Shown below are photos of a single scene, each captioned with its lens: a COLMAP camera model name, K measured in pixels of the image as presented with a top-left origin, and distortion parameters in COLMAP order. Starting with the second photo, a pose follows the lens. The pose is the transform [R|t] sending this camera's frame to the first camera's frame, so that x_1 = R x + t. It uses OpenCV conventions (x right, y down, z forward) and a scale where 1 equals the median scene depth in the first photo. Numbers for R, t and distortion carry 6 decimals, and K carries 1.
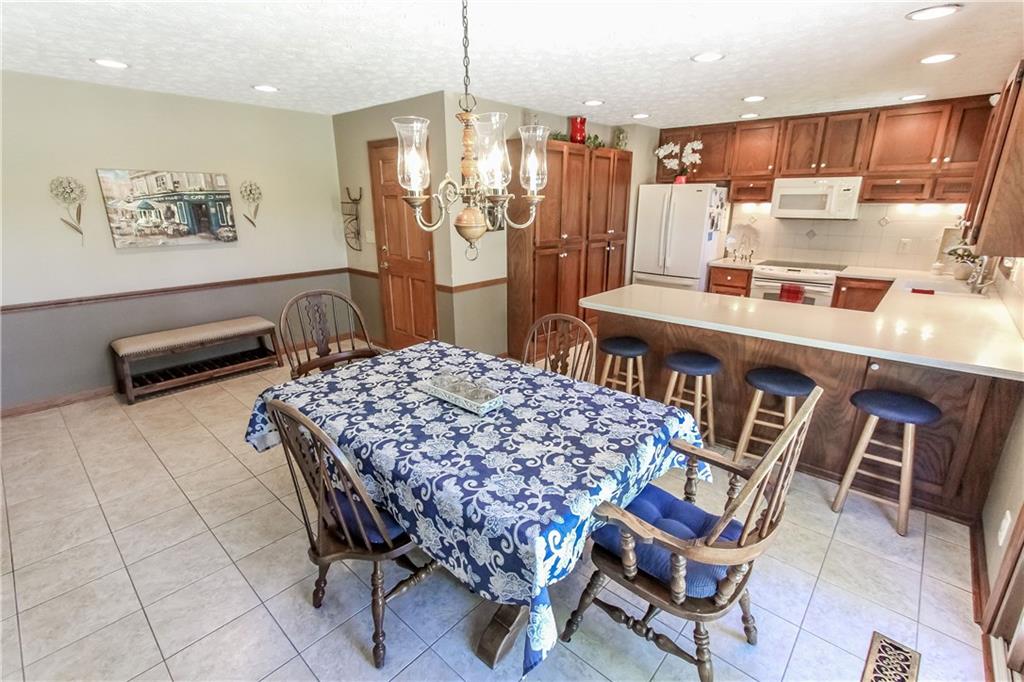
lens RADIAL K [[466.9, 0, 512.3], [0, 466.9, 340.7], [0, 0, 1]] dist [0.000536, -0.000251]
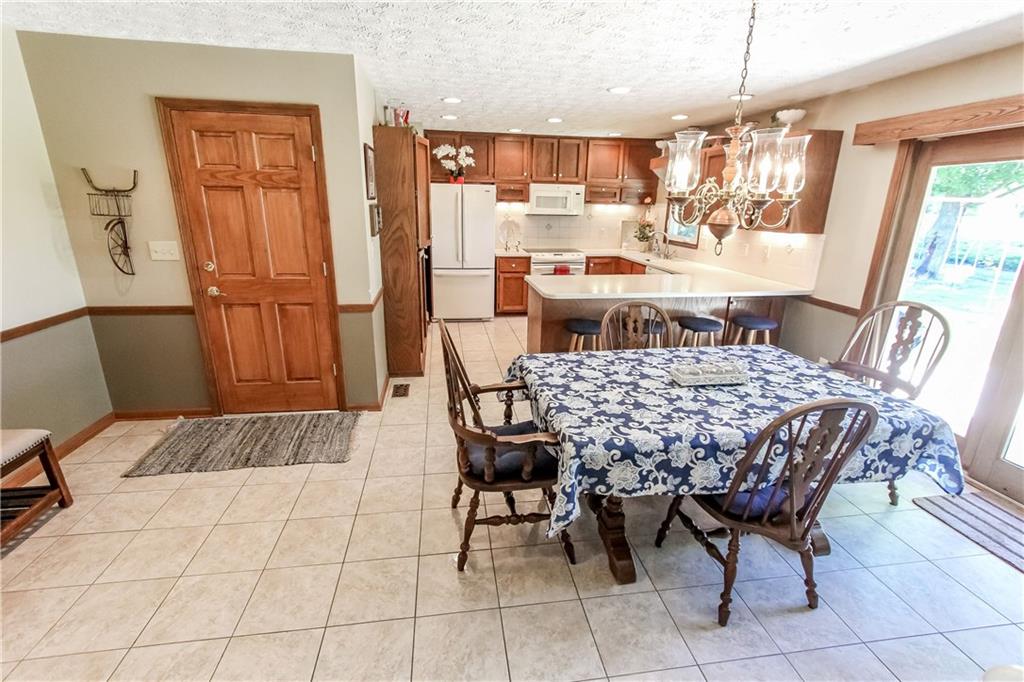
lens RADIAL K [[466.9, 0, 514.9], [0, 466.9, 342.8], [0, 0, 1]] dist [0.000536, -0.000251]
pose [[0.628648, -0.213318, 0.747861, -0.523643], [0.204274, 0.973172, 0.105874, -0.075637], [-0.750382, 0.086211, 0.655358, 0.259307]]
